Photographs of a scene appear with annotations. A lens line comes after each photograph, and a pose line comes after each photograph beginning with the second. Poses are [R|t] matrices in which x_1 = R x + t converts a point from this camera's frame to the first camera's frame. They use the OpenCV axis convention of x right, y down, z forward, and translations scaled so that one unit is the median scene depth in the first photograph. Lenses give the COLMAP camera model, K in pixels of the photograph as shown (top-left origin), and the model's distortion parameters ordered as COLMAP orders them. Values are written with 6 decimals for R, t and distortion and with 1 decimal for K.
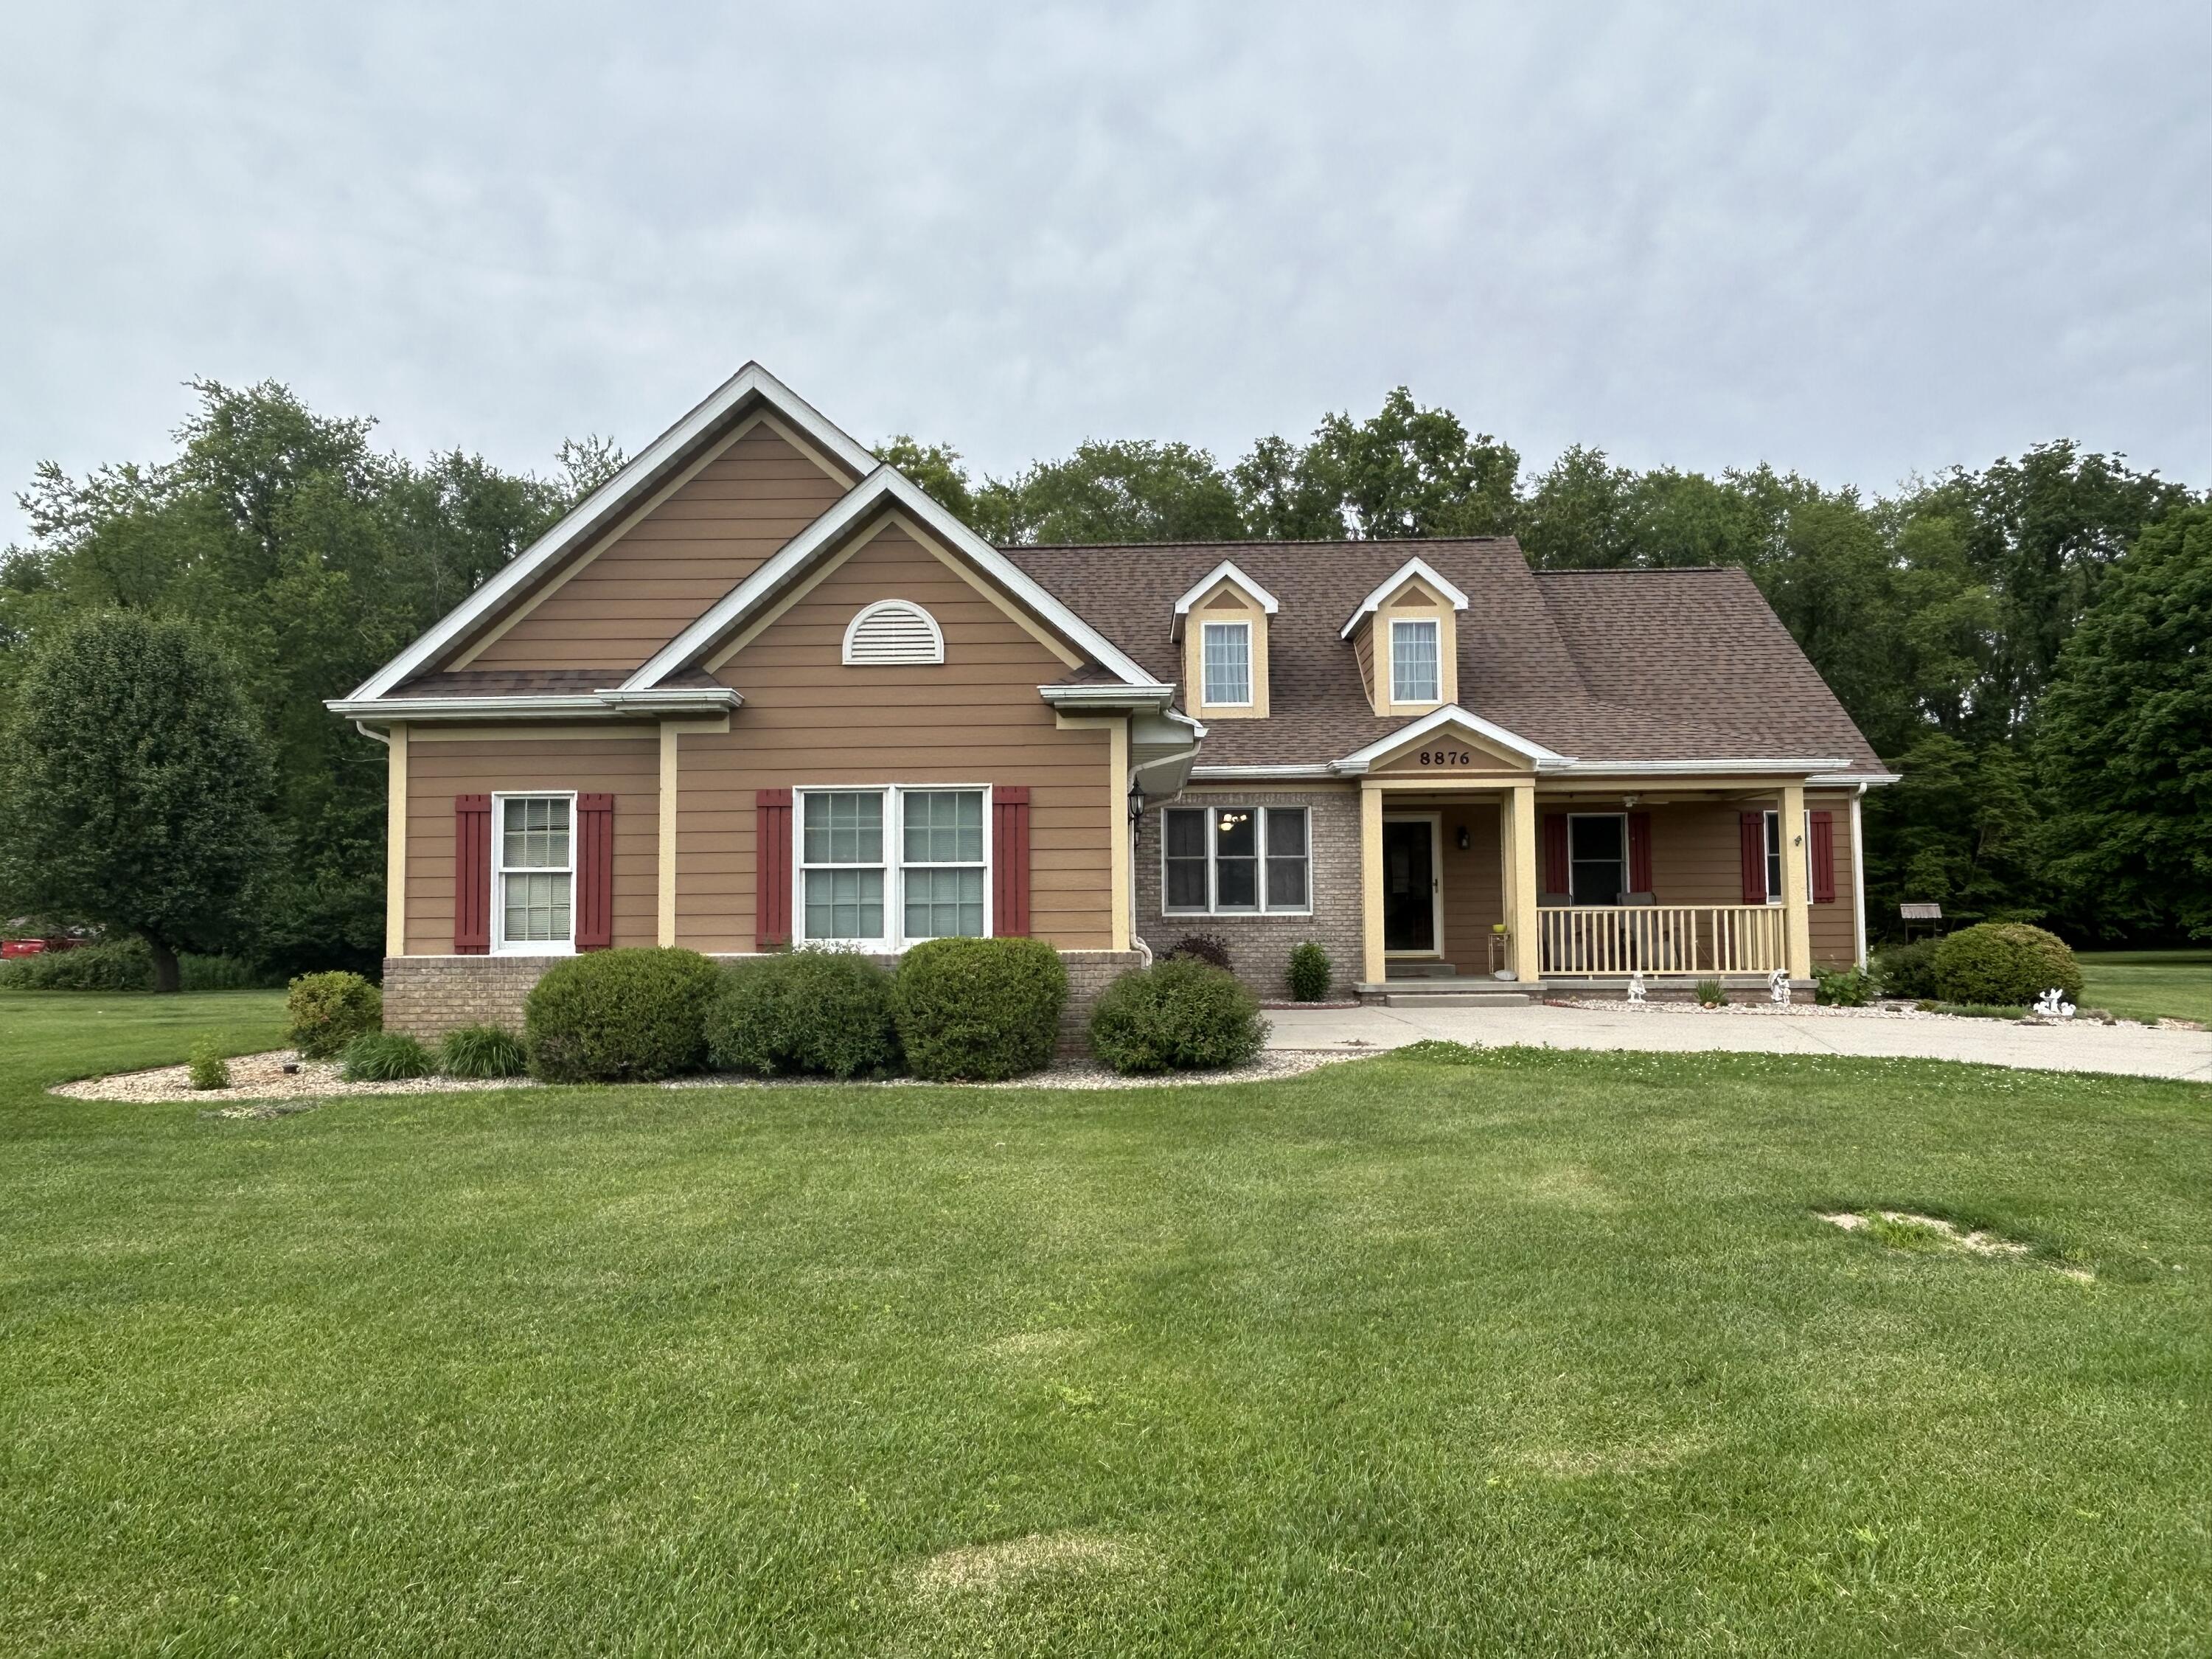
lens RADIAL K [[1544.2, 0, 1106.0], [0, 1544.2, 829.5], [0, 0, 1]] dist [0.005733, -0.002457]
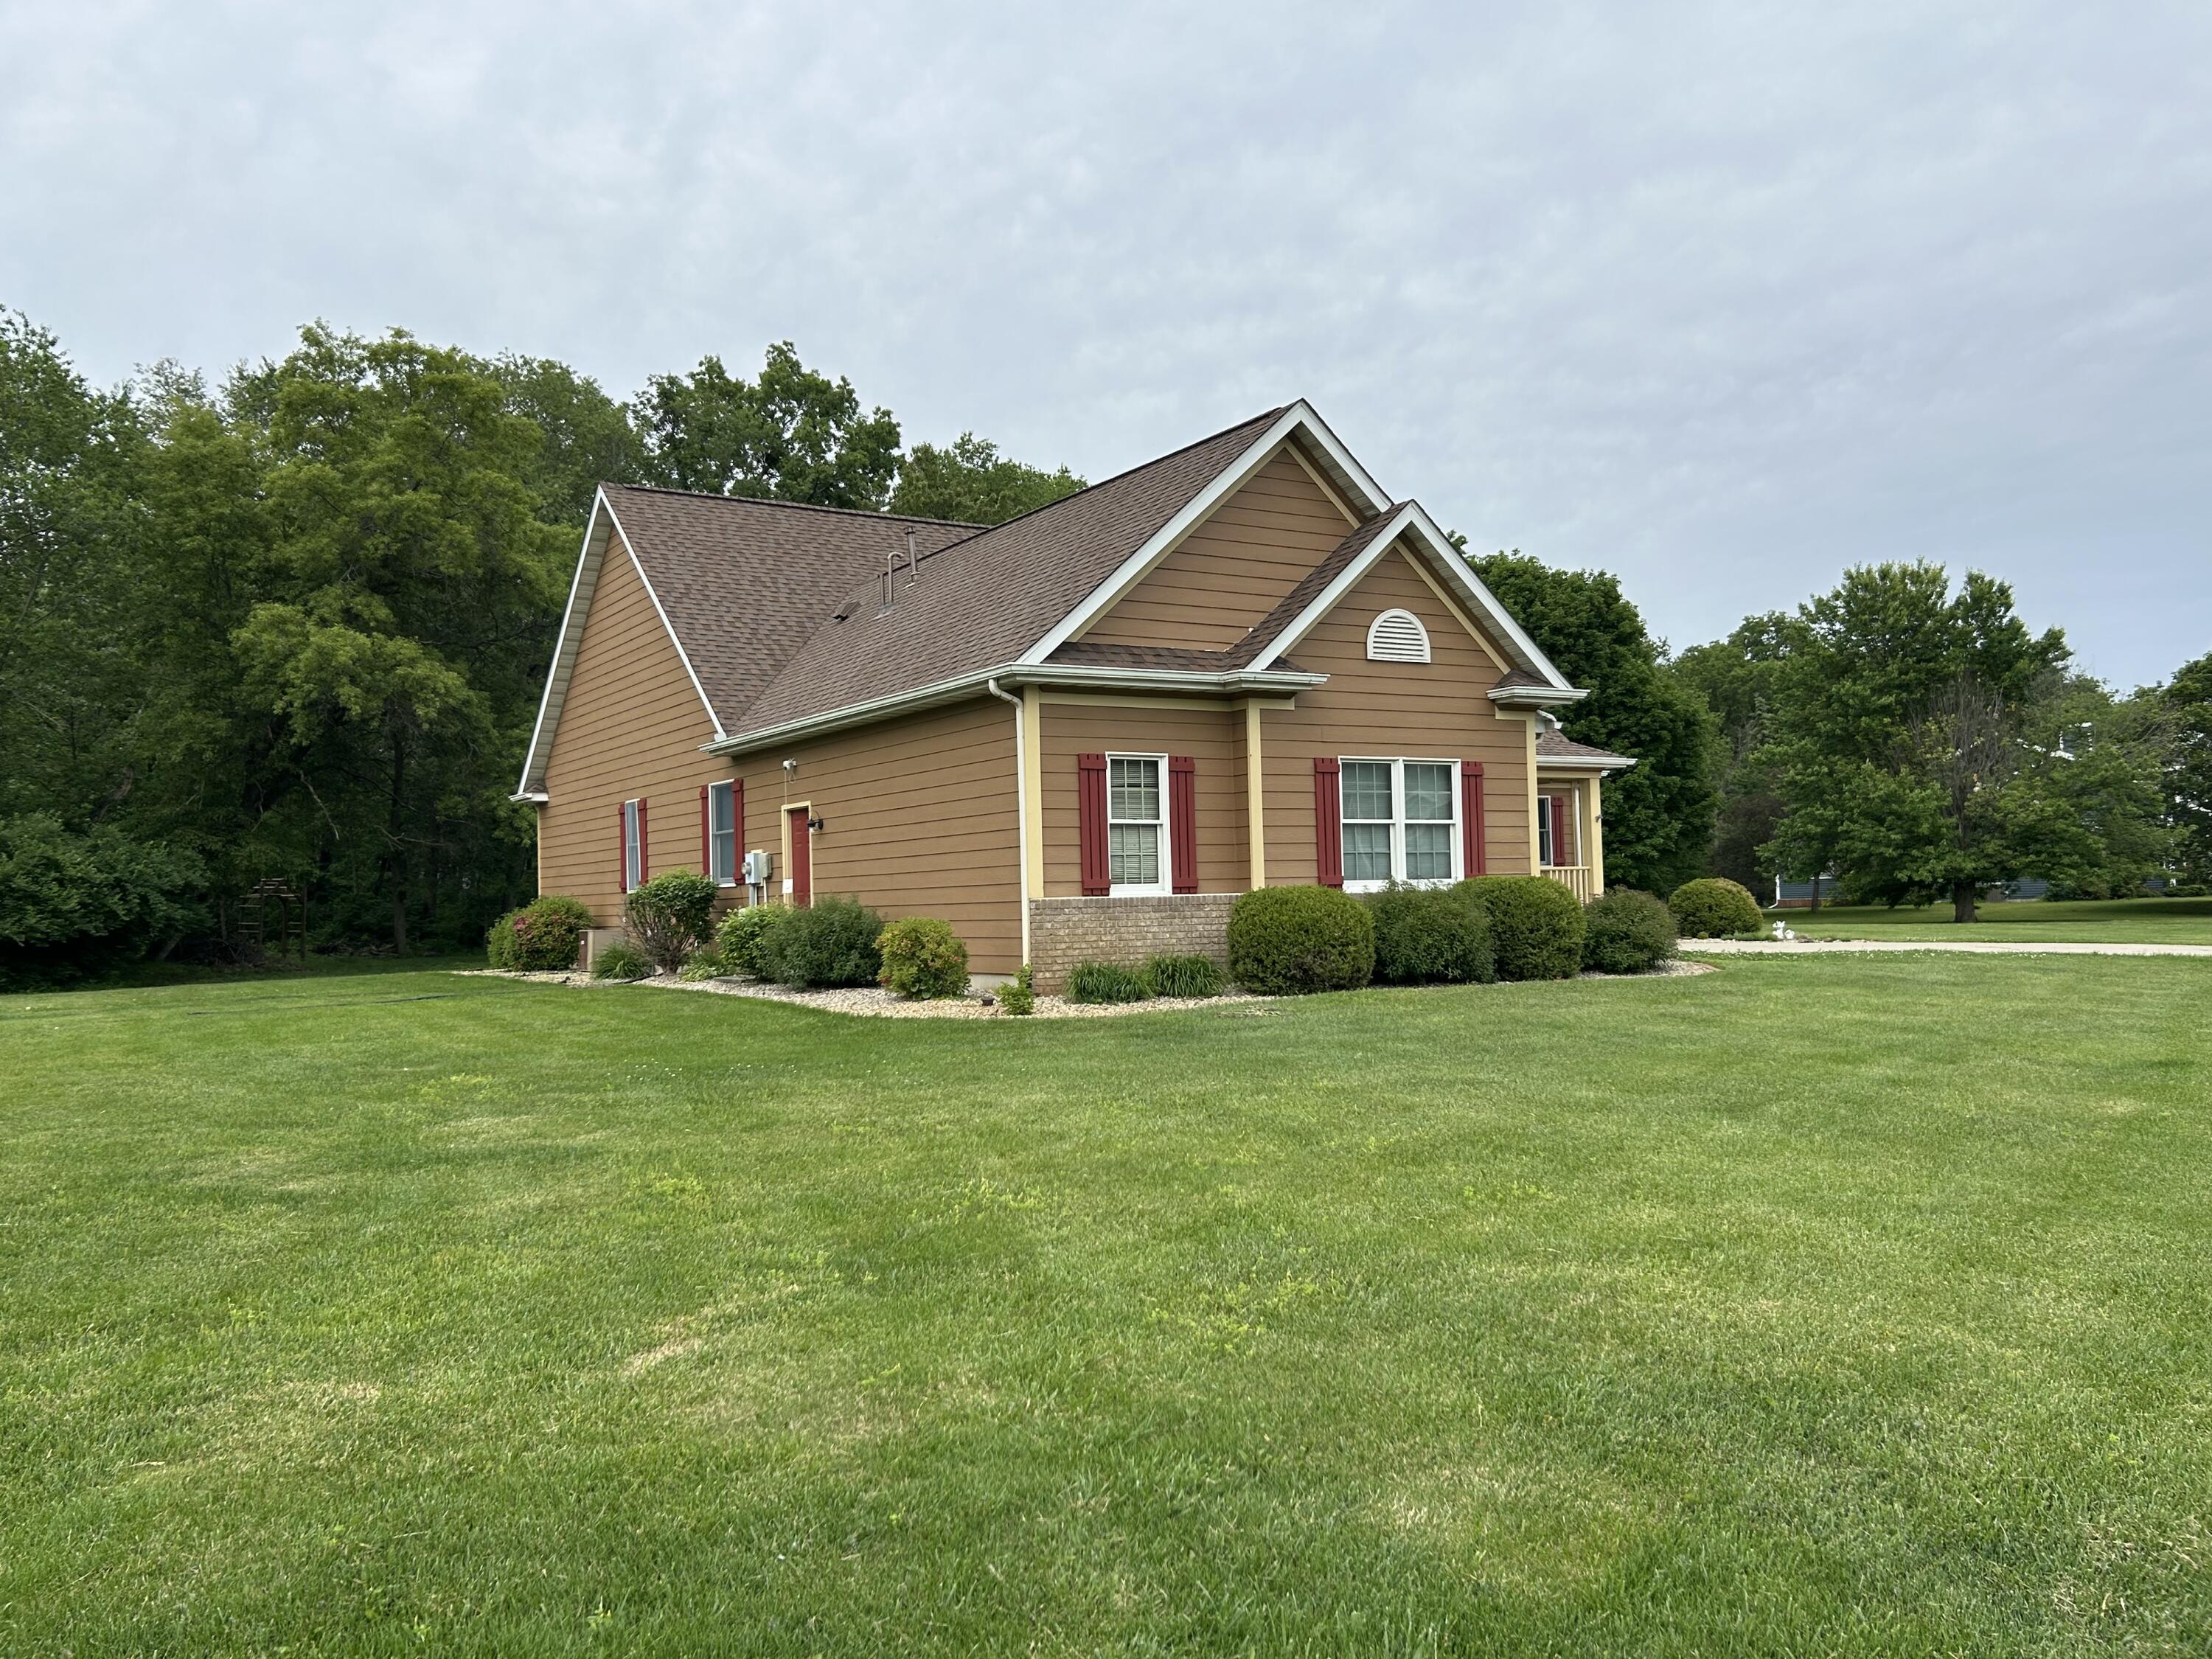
lens RADIAL K [[1751.6, 0, 1106.0], [0, 1751.6, 829.5], [0, 0, 1]] dist [0.109525, -0.189747]
pose [[0.840510, 0.010733, 0.541690, -1.103537], [-0.013987, 0.999900, 0.001891, 0.030113], [-0.541616, -0.009166, 0.840576, -0.074085]]
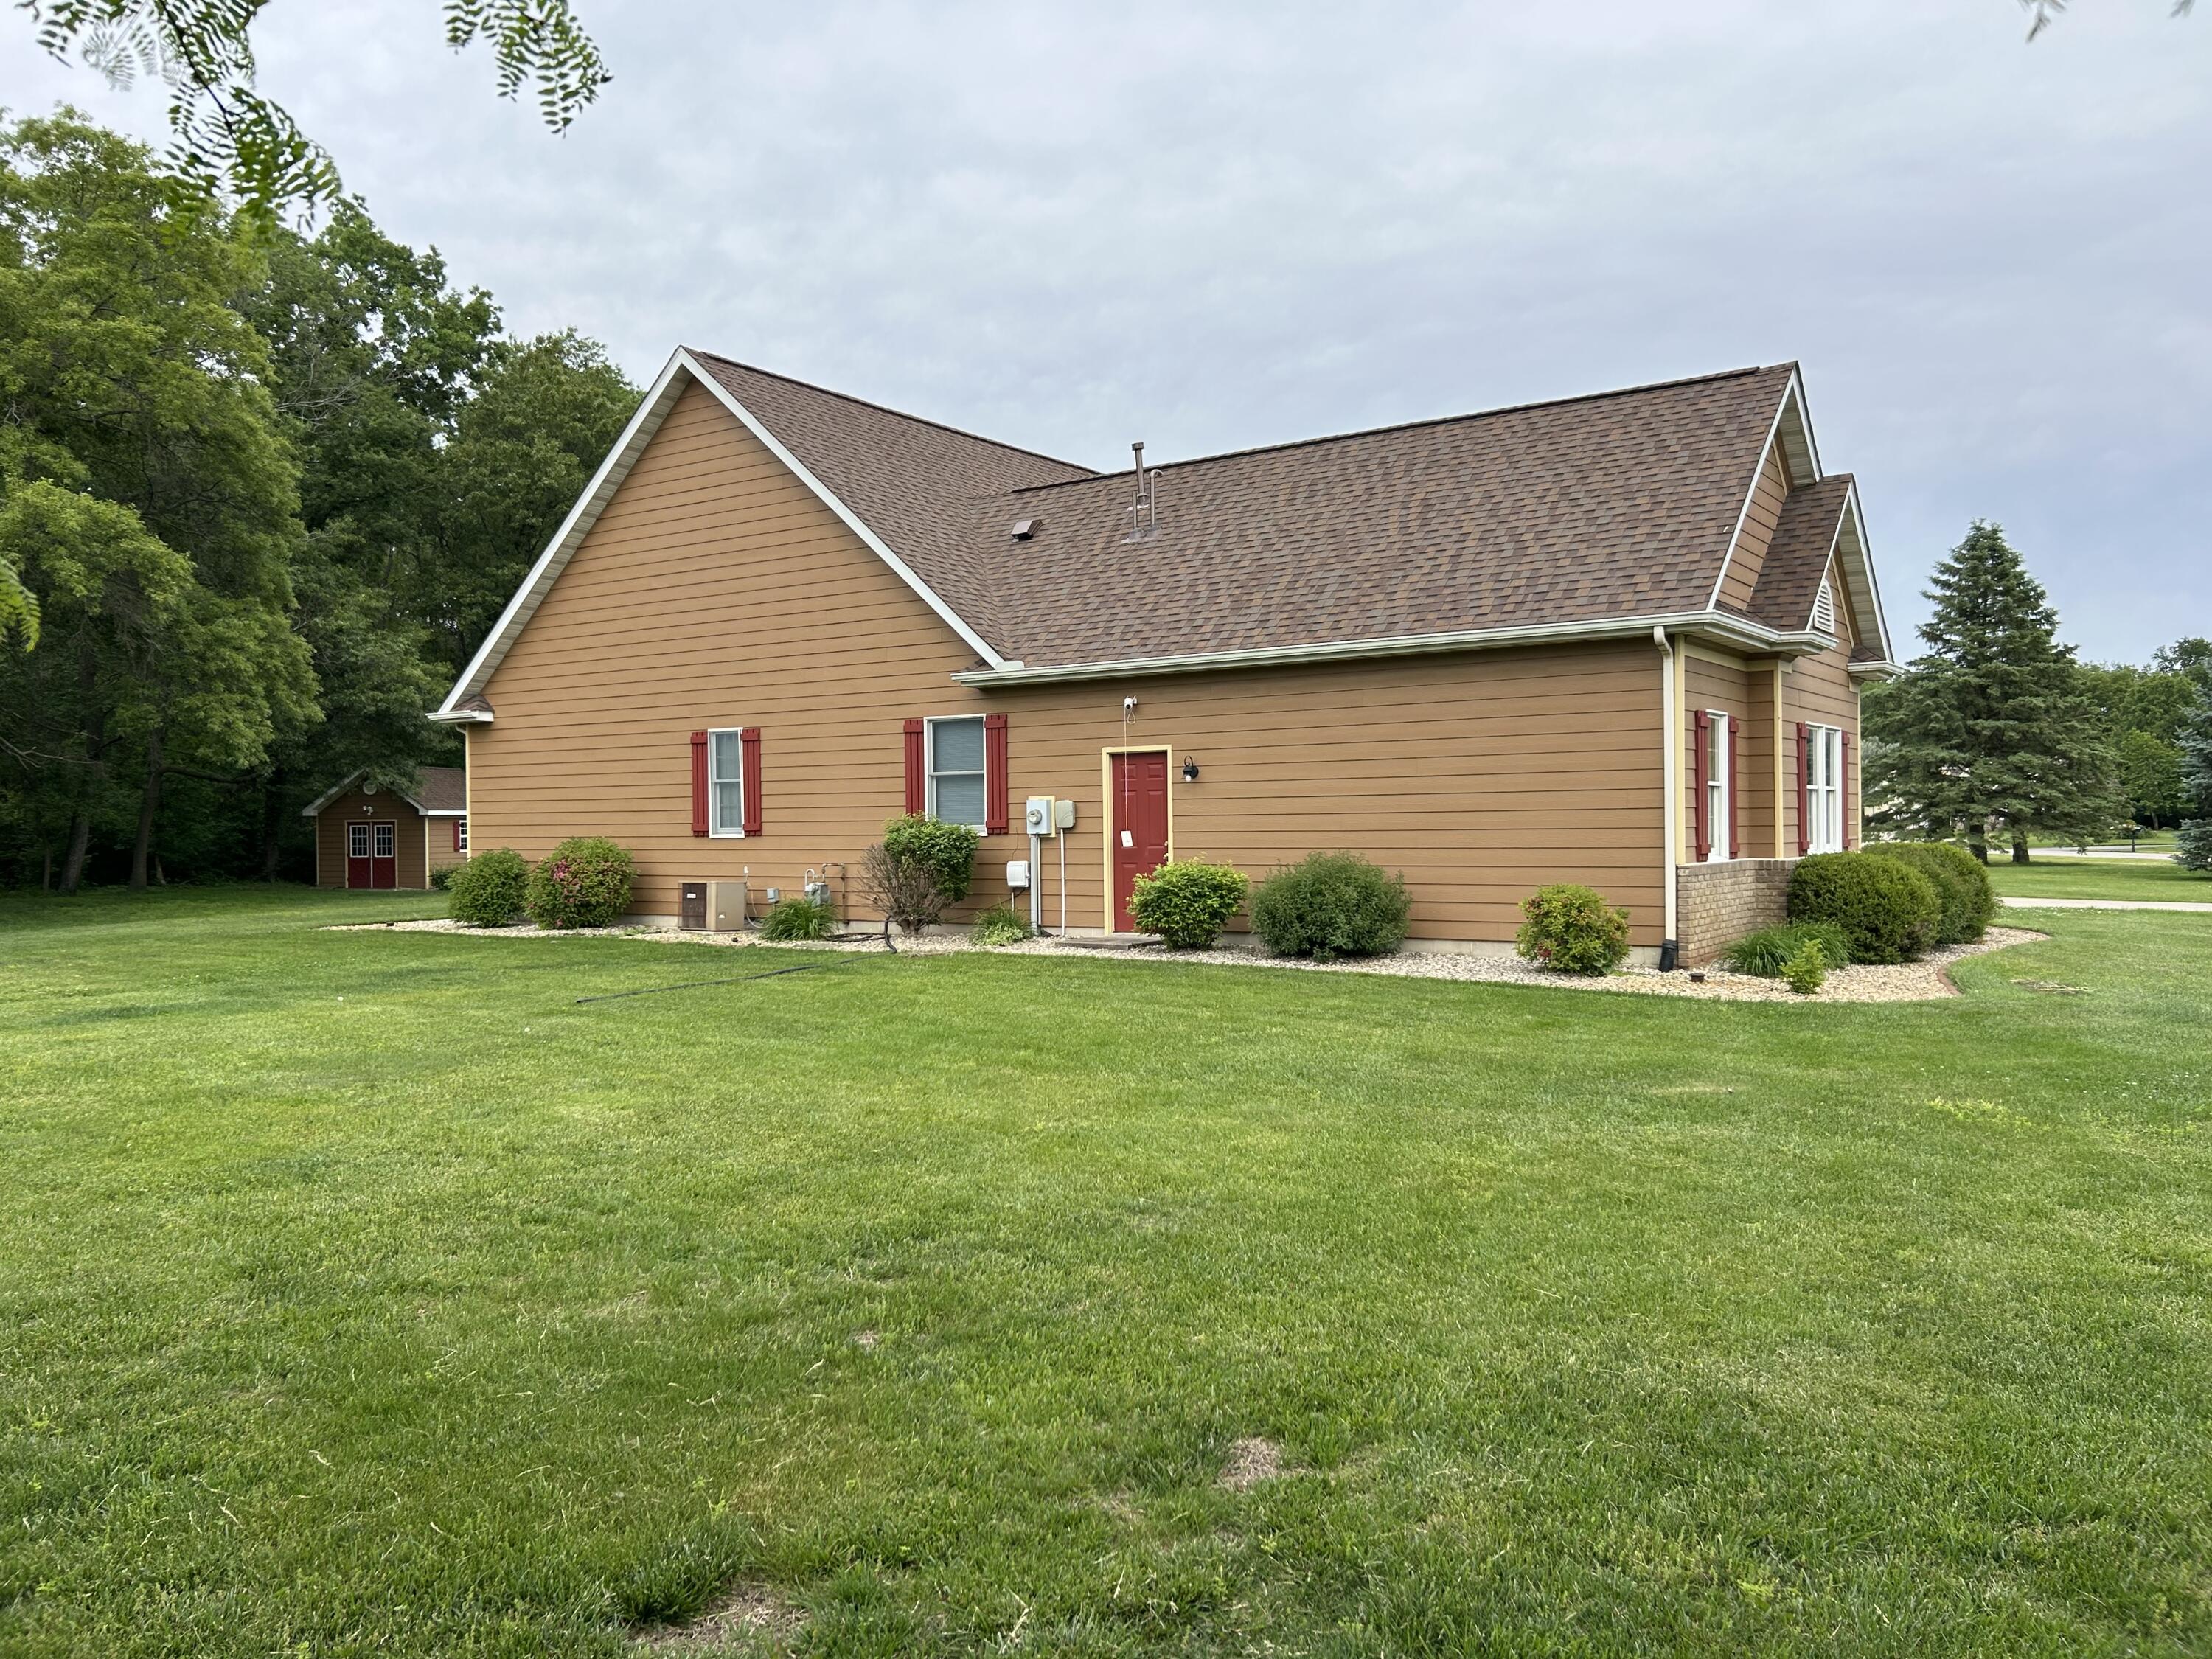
lens RADIAL K [[1648.8, 0, 1106.0], [0, 1648.8, 829.5], [0, 0, 1]] dist [0.065488, -0.046058]
pose [[0.560651, -0.001675, 0.828050, -1.610120], [-0.042706, 0.998609, 0.030935, 0.040803], [-0.826950, -0.052707, 0.559800, 0.713516]]
